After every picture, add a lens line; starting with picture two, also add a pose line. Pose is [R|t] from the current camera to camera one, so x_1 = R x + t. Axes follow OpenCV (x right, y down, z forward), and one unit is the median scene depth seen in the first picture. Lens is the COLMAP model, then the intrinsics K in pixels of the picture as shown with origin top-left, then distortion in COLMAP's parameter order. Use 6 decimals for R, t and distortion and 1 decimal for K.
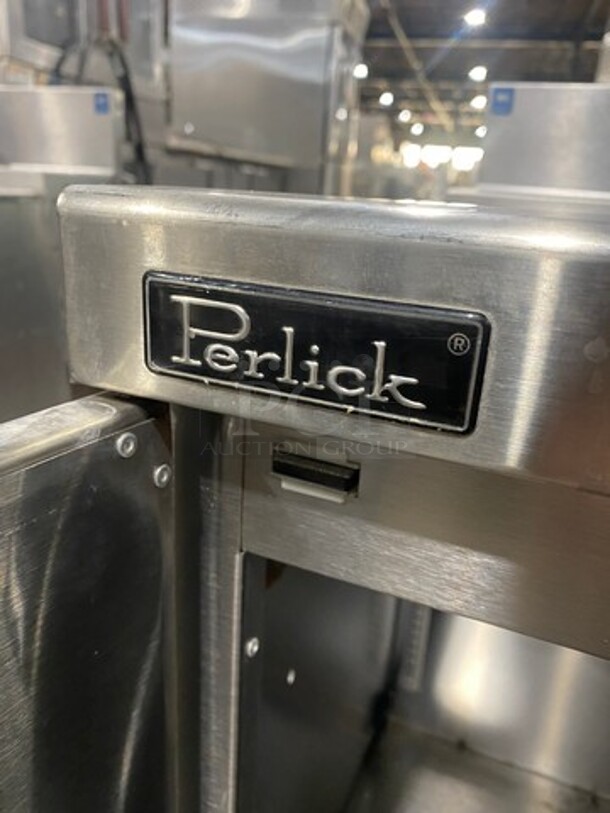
lens RADIAL K [[620.0, 0, 306.5], [0, 620.0, 406.8], [0, 0, 1]] dist [0.000006, -0.001534]
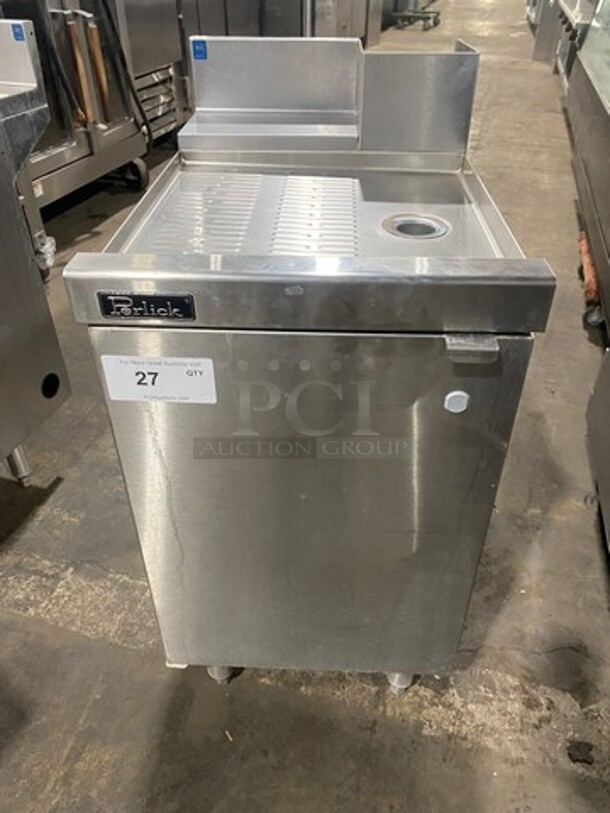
lens RADIAL K [[620.0, 0, 309.4], [0, 620.0, 403.9], [0, 0, 1]] dist [0.000006, -0.001534]
pose [[0.928794, -0.263988, 0.260099, -0.236321], [0.177184, 0.932748, 0.313984, -0.543133], [-0.325495, -0.245542, 0.913106, -2.923719]]
